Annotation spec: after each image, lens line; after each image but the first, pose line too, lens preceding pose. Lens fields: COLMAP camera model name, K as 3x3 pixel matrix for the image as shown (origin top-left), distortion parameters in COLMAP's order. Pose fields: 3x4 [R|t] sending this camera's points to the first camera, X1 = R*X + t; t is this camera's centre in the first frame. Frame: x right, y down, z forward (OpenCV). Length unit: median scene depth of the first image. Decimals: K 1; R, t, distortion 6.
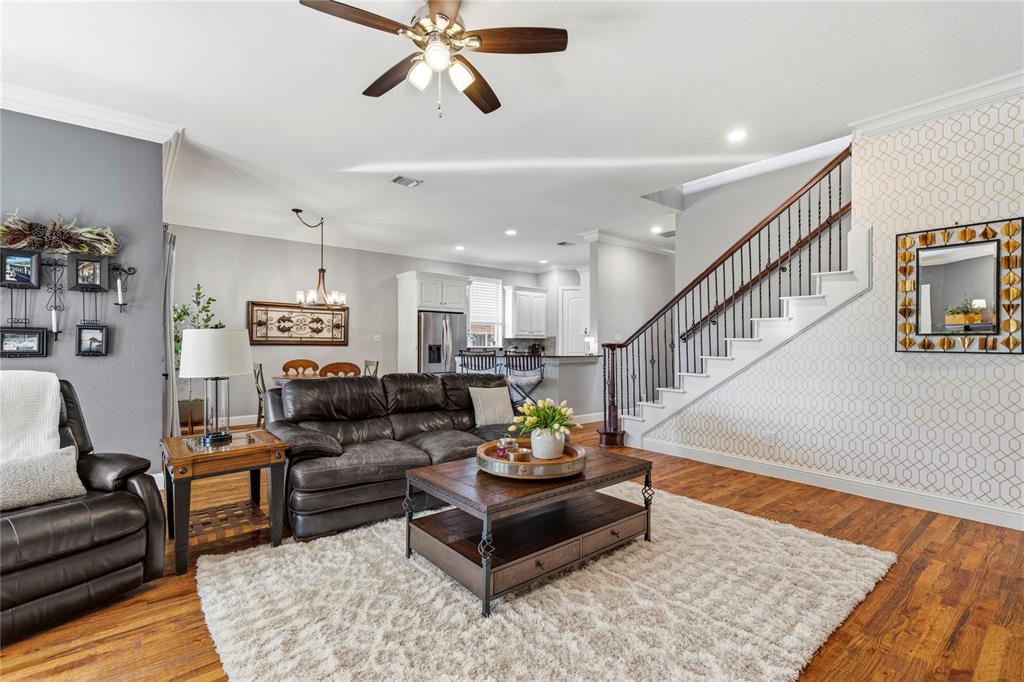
lens RADIAL K [[470.1, 0, 519.3], [0, 470.1, 340.8], [0, 0, 1]] dist [0.007449, -0.000070]
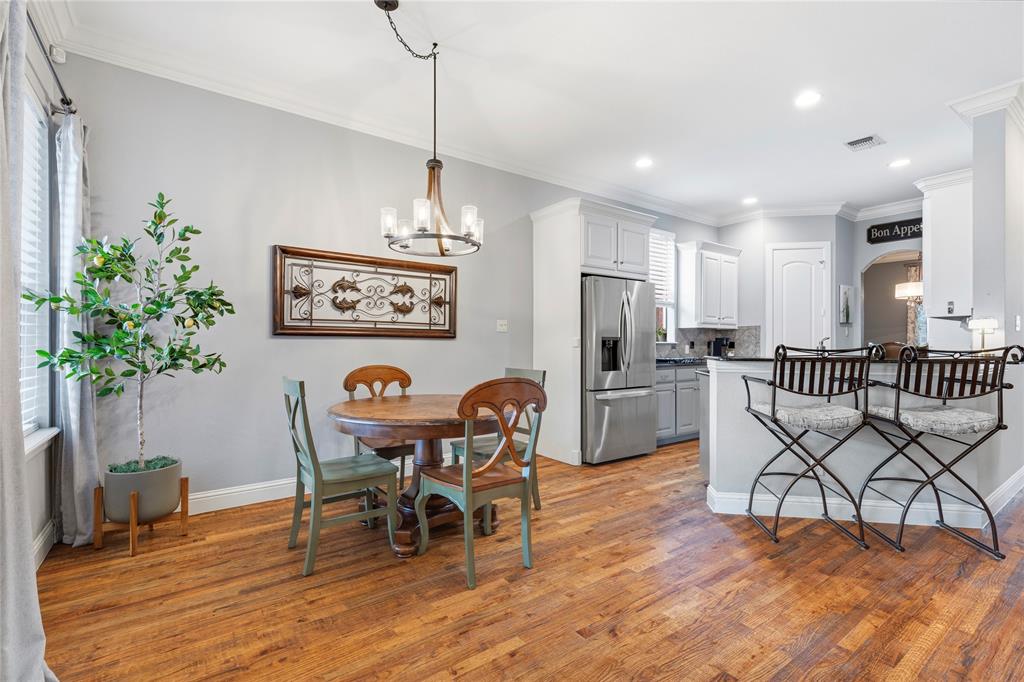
lens RADIAL K [[470.1, 0, 517.0], [0, 470.1, 343.4], [0, 0, 1]] dist [0.007449, -0.000070]
pose [[0.998098, 0.000159, -0.061643, -0.274729], [0.000469, 0.999948, 0.010173, 0.010776], [0.061642, -0.010182, 0.998046, 0.492768]]
